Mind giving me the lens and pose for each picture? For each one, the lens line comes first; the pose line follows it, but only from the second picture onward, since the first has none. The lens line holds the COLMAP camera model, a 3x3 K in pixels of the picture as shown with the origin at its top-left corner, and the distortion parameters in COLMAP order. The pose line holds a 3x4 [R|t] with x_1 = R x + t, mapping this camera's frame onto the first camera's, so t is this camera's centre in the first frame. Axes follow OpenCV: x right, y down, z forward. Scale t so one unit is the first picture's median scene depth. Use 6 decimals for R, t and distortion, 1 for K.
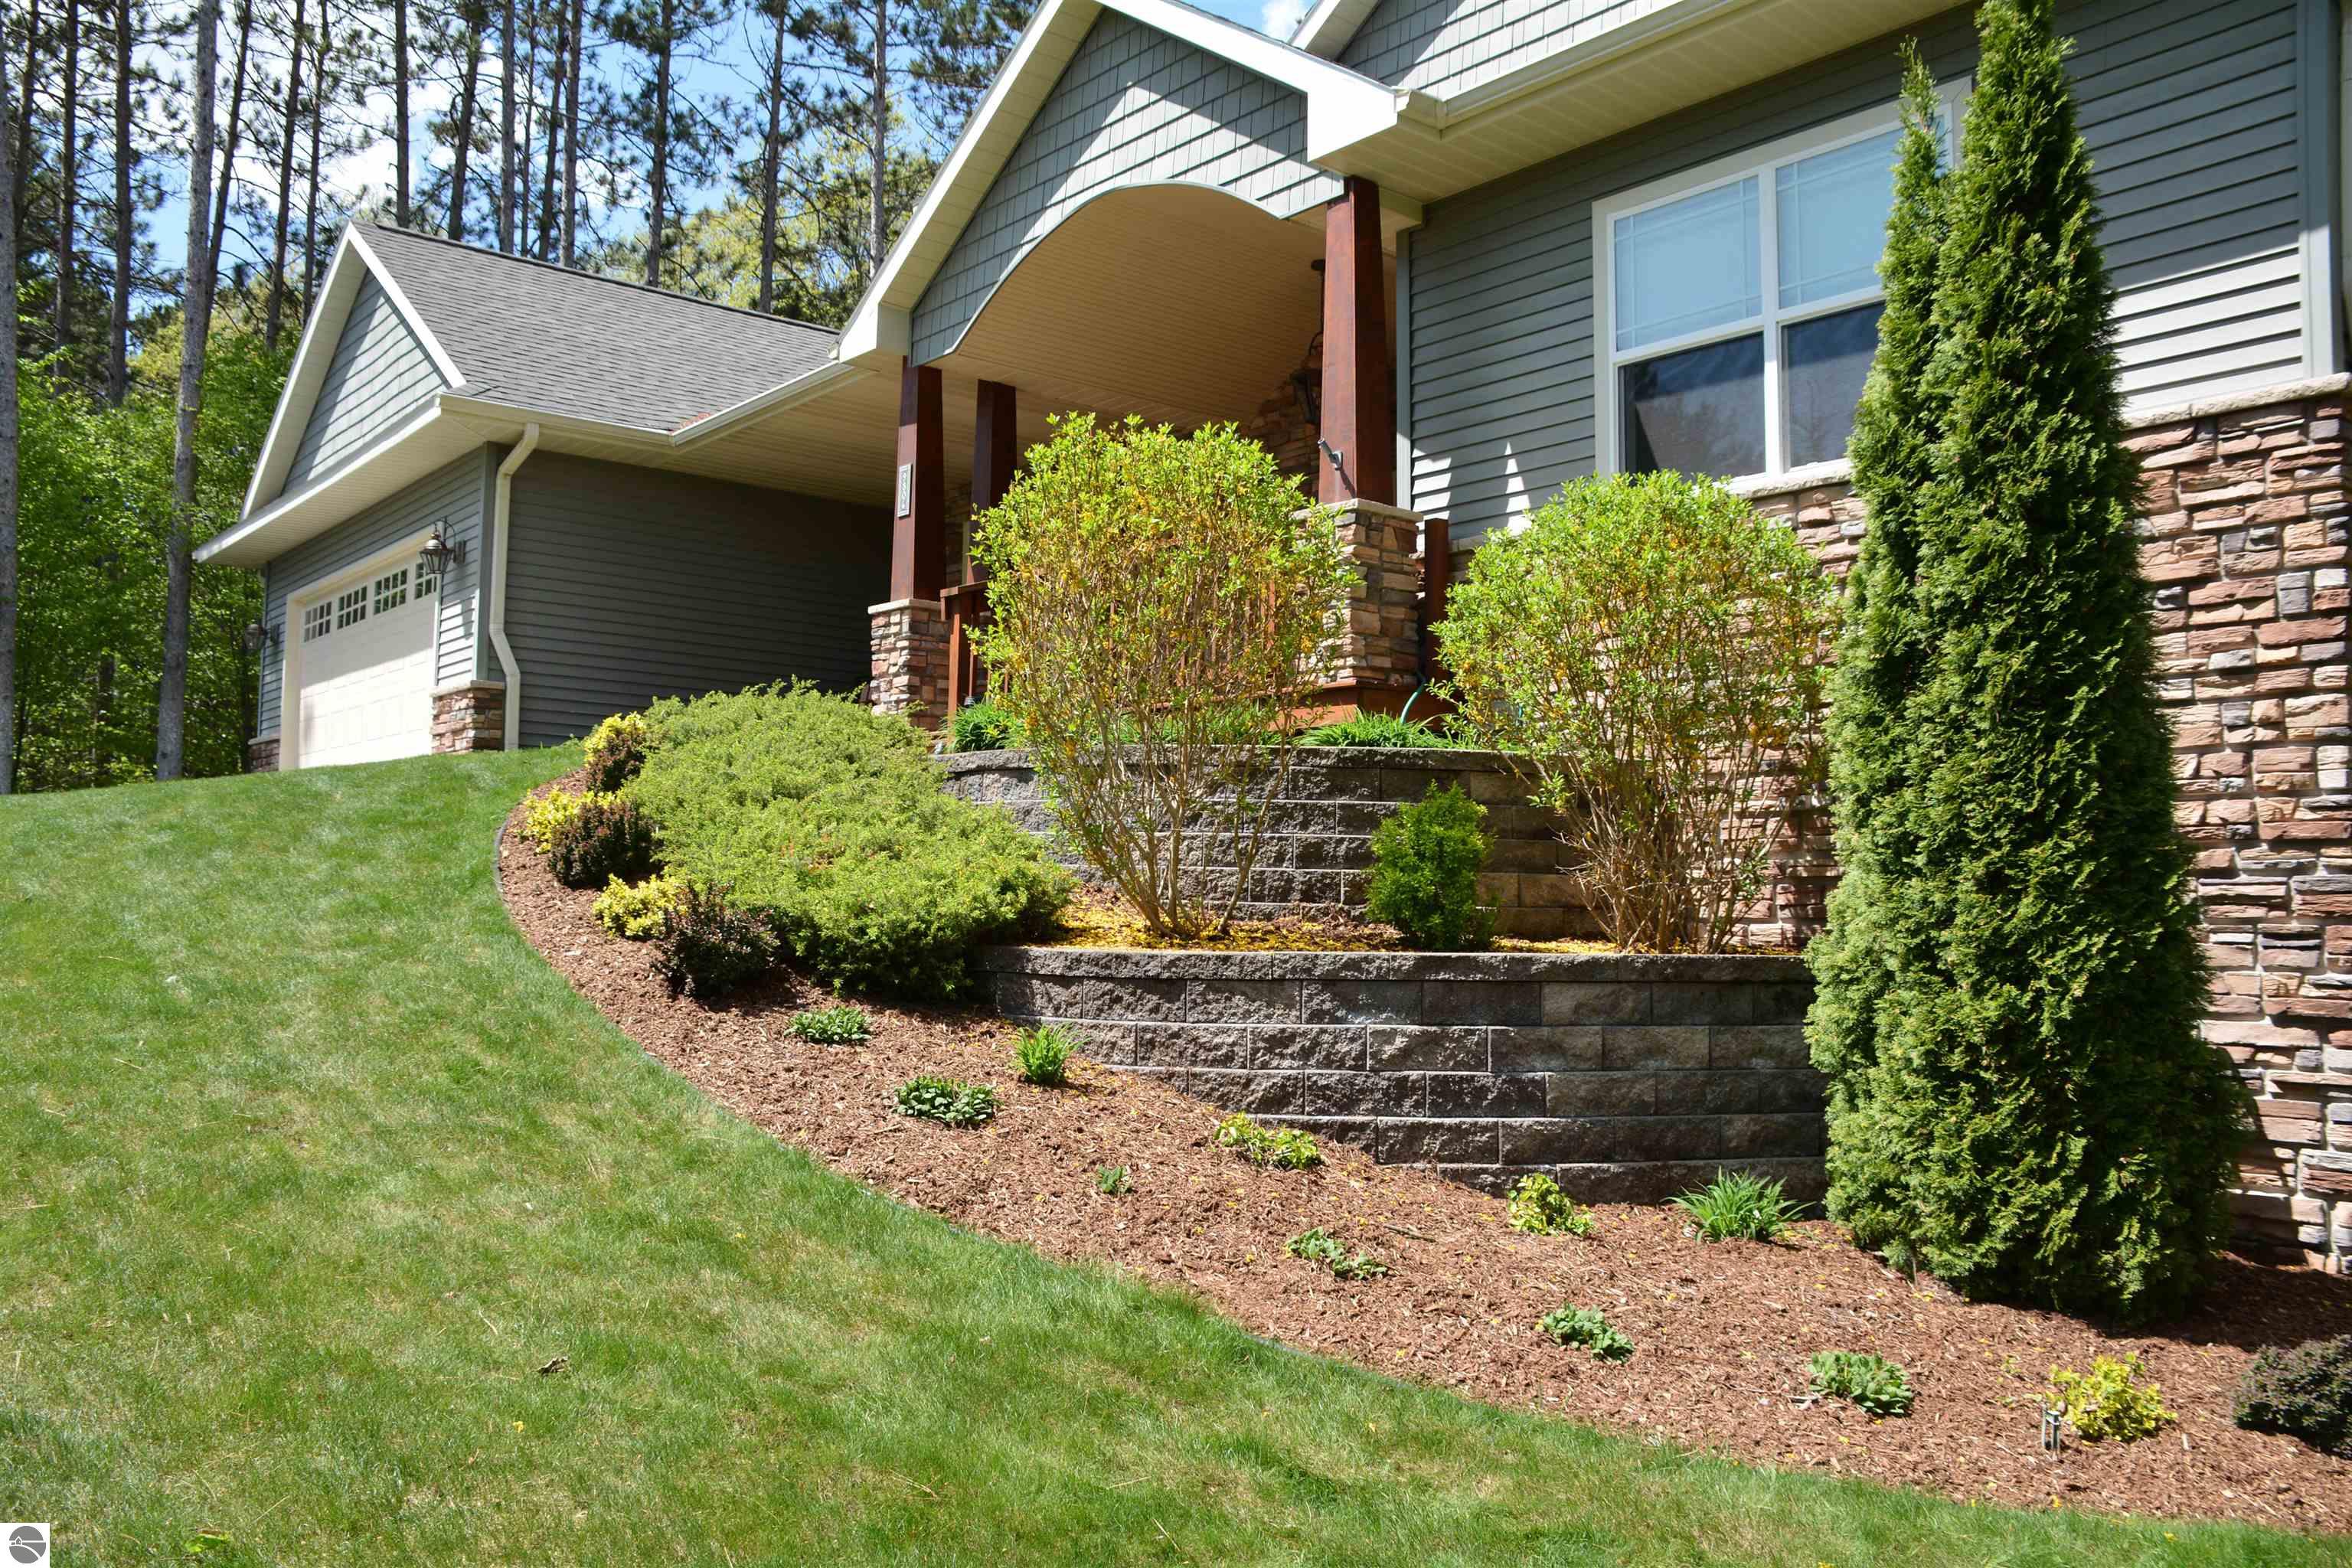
lens RADIAL K [[1914.9, 0, 1176.0], [0, 1914.9, 784.0], [0, 0, 1]] dist [-0.122709, 0.095070]
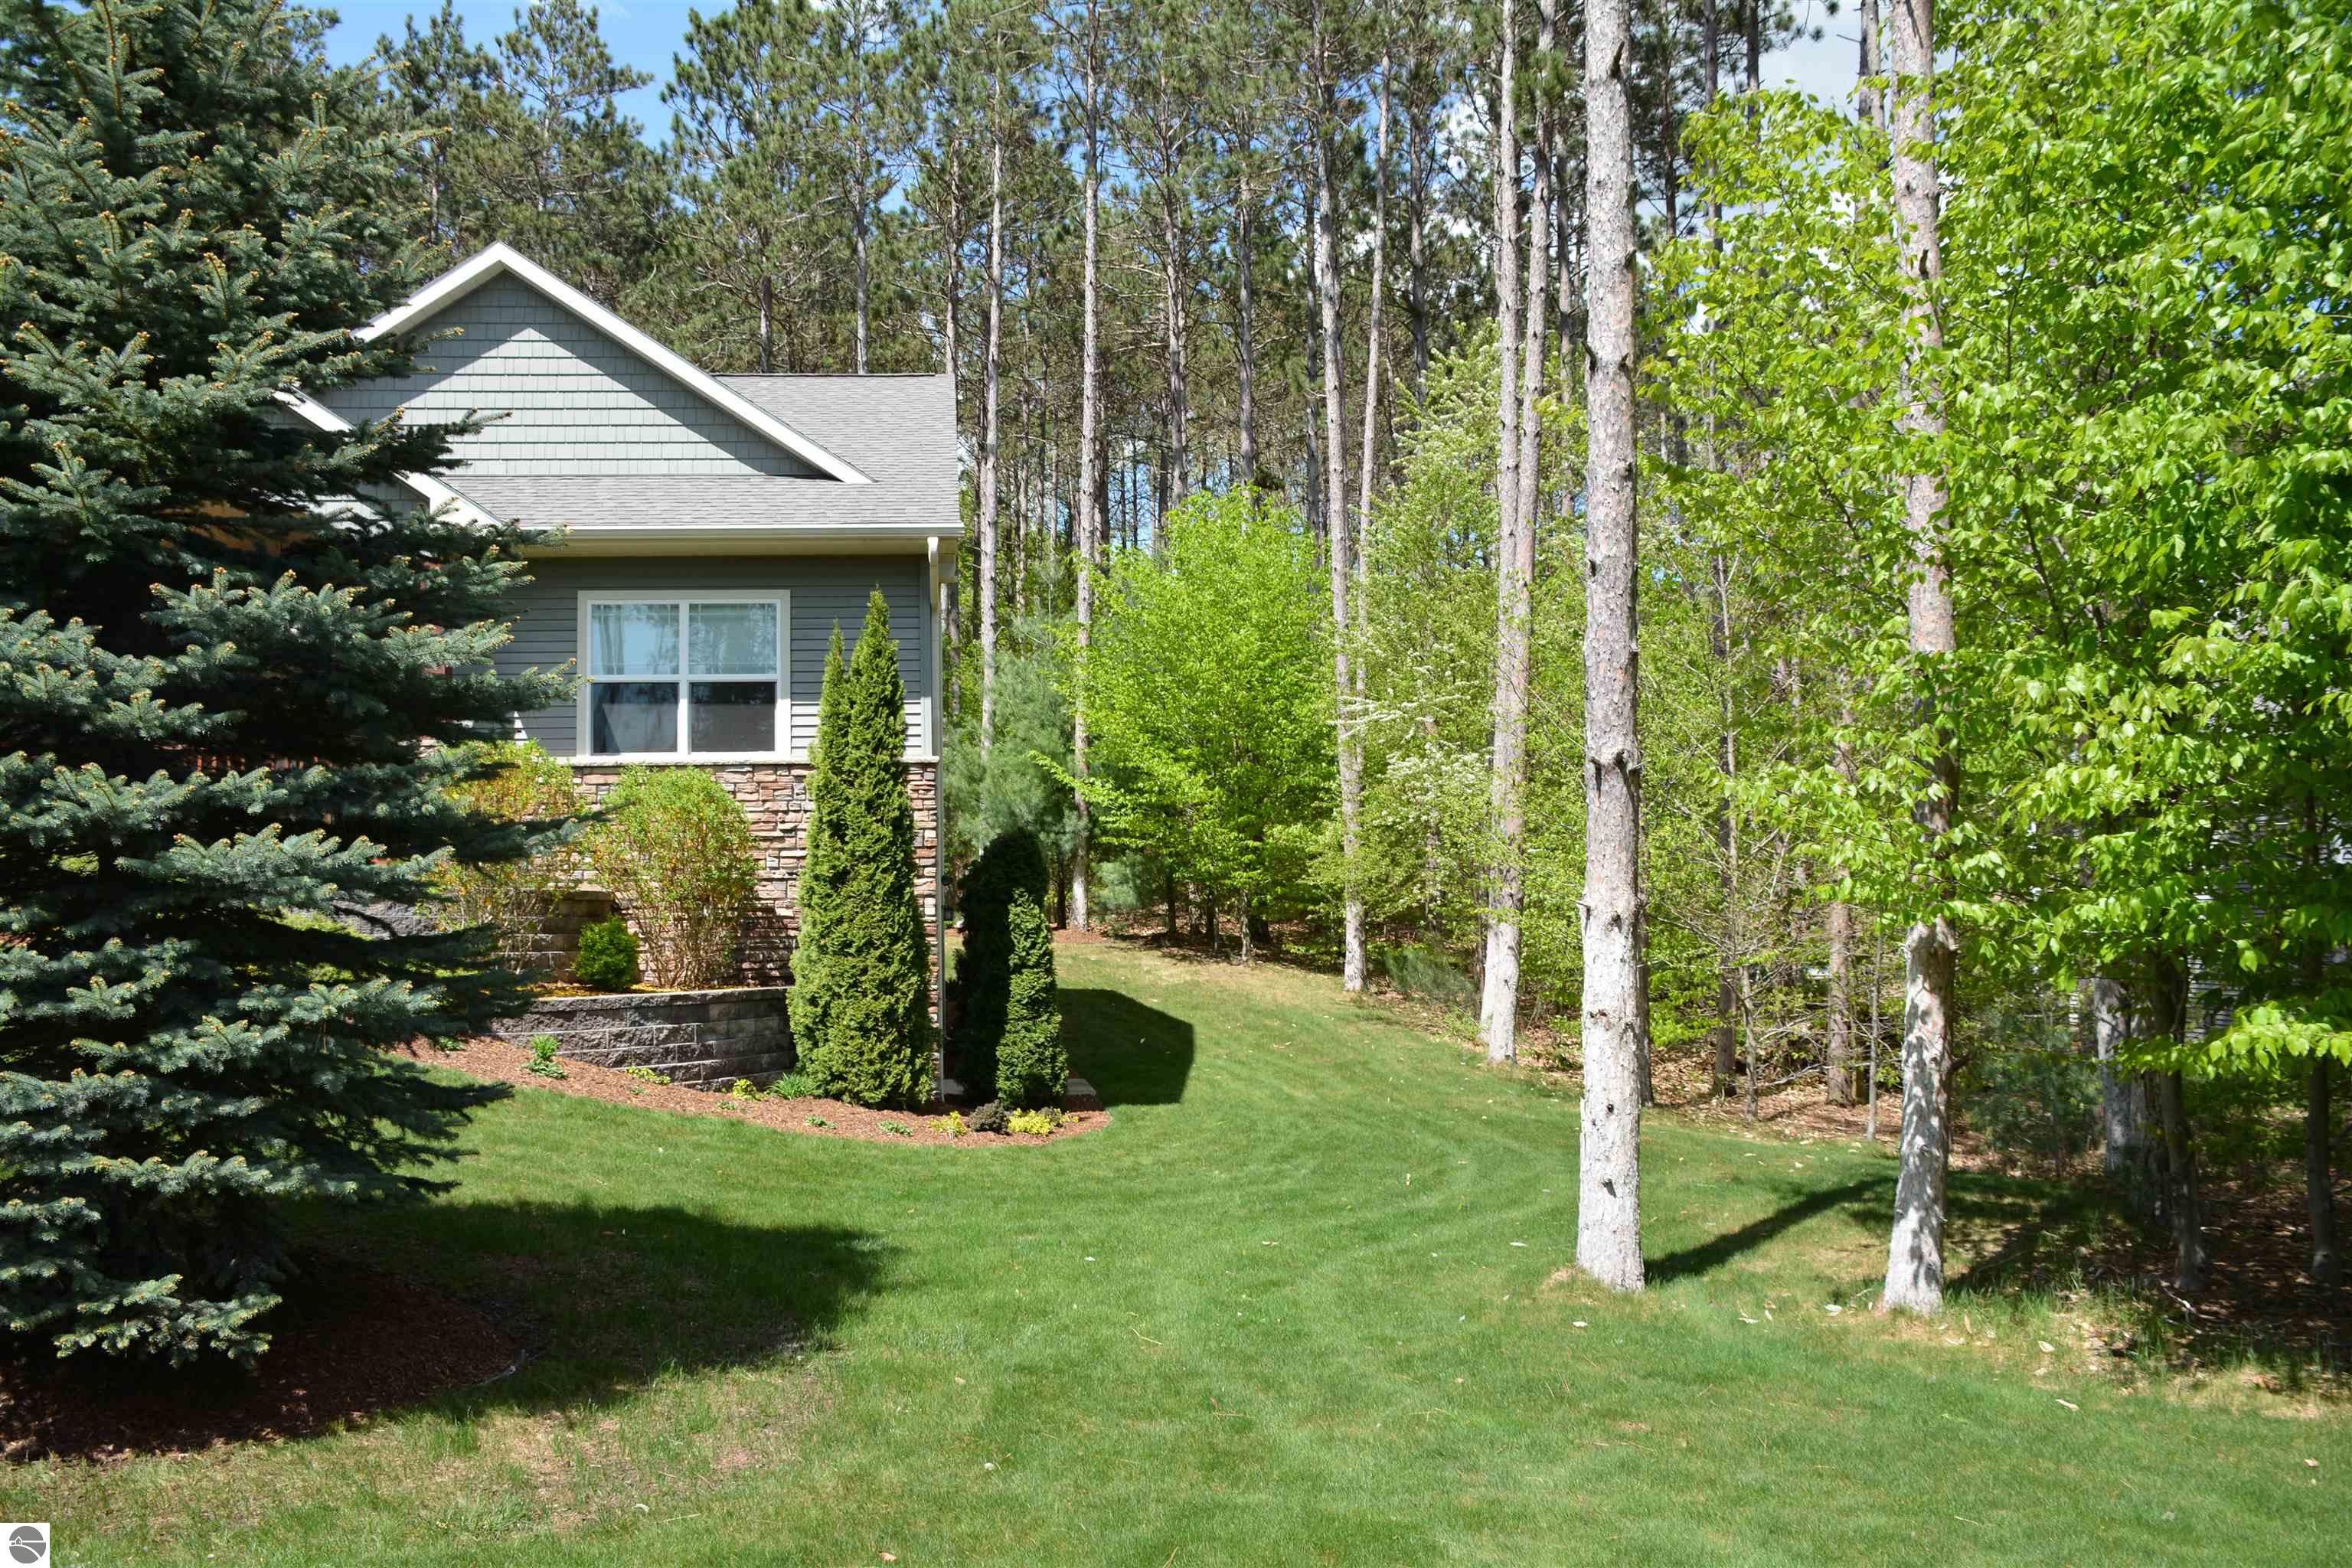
lens RADIAL K [[1914.9, 0, 1176.0], [0, 1914.9, 784.0], [0, 0, 1]] dist [-0.122709, 0.095070]
pose [[0.537709, 0.036060, 0.842359, -1.535559], [-0.041284, 0.999013, -0.016413, -0.158722], [-0.842119, -0.025950, 0.538667, -0.782304]]
